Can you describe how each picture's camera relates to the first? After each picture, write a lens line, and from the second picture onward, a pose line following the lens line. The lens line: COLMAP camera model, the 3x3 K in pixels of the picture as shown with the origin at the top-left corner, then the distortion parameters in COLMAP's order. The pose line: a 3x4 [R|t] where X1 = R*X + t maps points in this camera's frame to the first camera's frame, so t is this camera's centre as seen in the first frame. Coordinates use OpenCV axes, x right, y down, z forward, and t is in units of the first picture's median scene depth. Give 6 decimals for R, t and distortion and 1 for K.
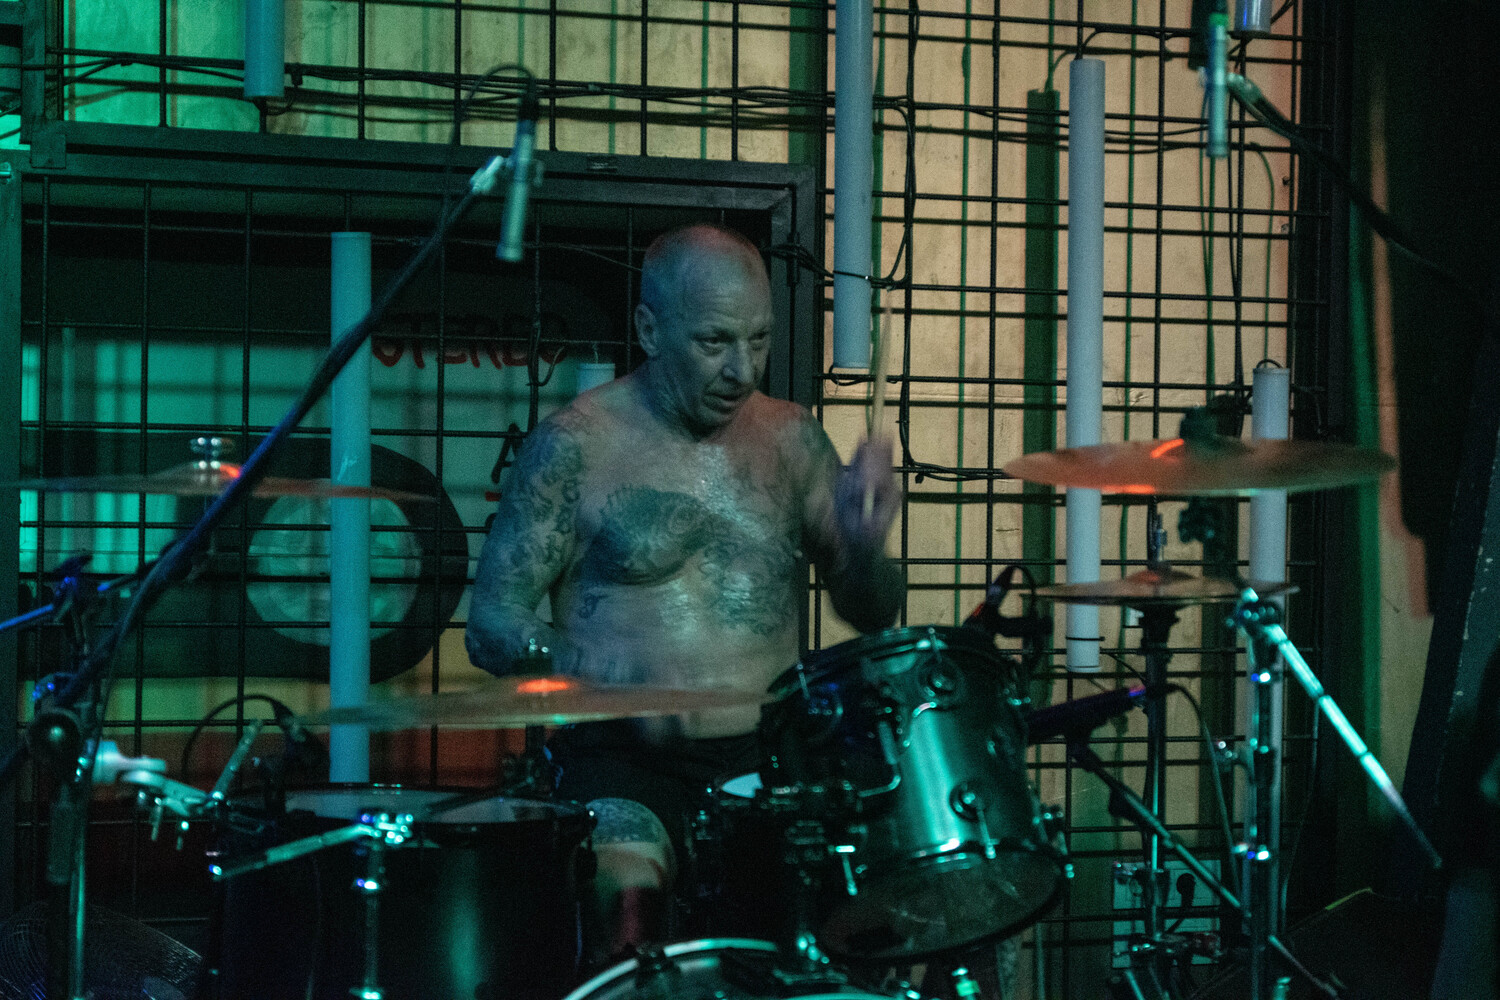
lens RADIAL K [[2565.9, 0, 747.9], [0, 2565.9, 500.9], [0, 0, 1]] dist [0.035724, 0.000000]
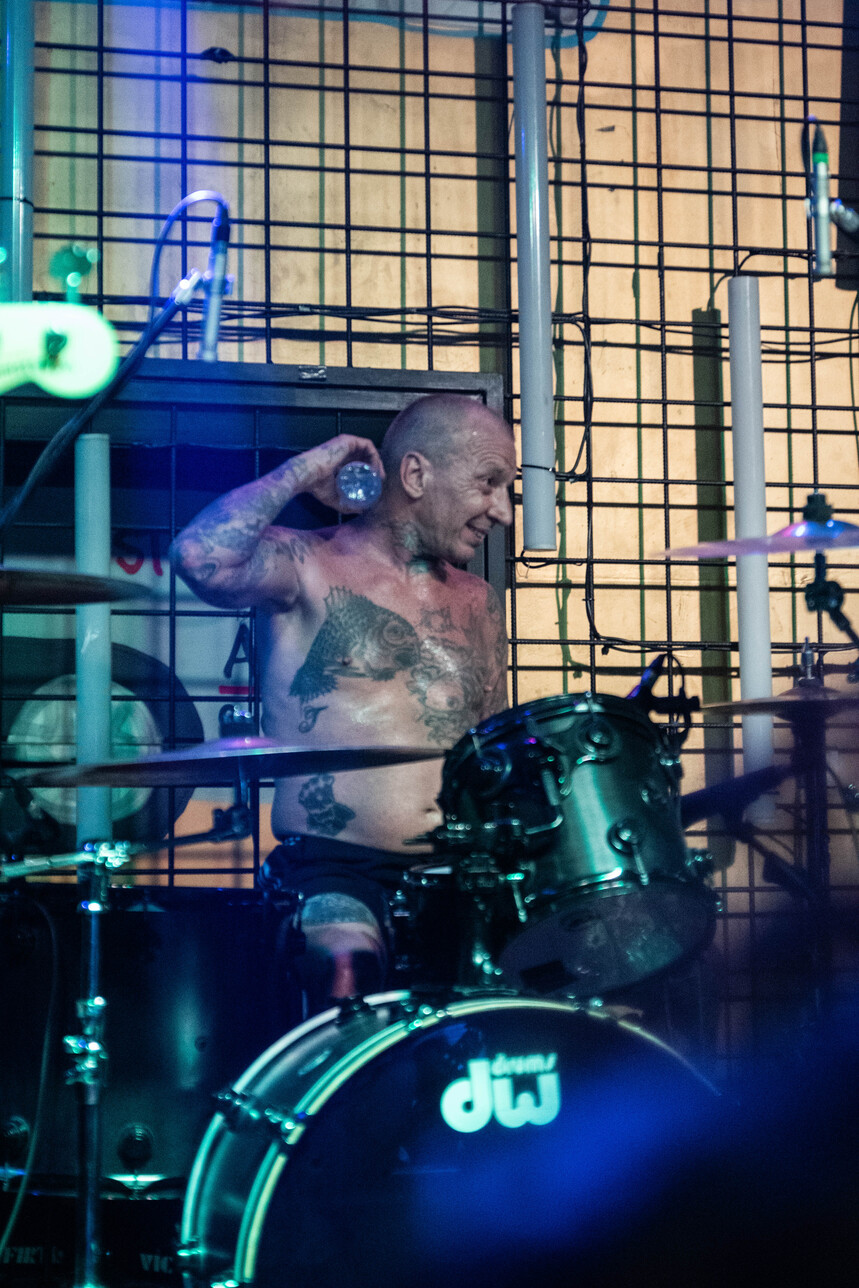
lens RADIAL K [[2436.1, 0, 431.6], [0, 2436.1, 643.2], [0, 0, 1]] dist [0.039952, 0.000000]
pose [[0.999044, -0.028018, -0.033547, 0.027453], [0.024335, 0.994115, -0.105559, 0.098513], [0.036307, 0.104642, 0.993847, -0.051920]]
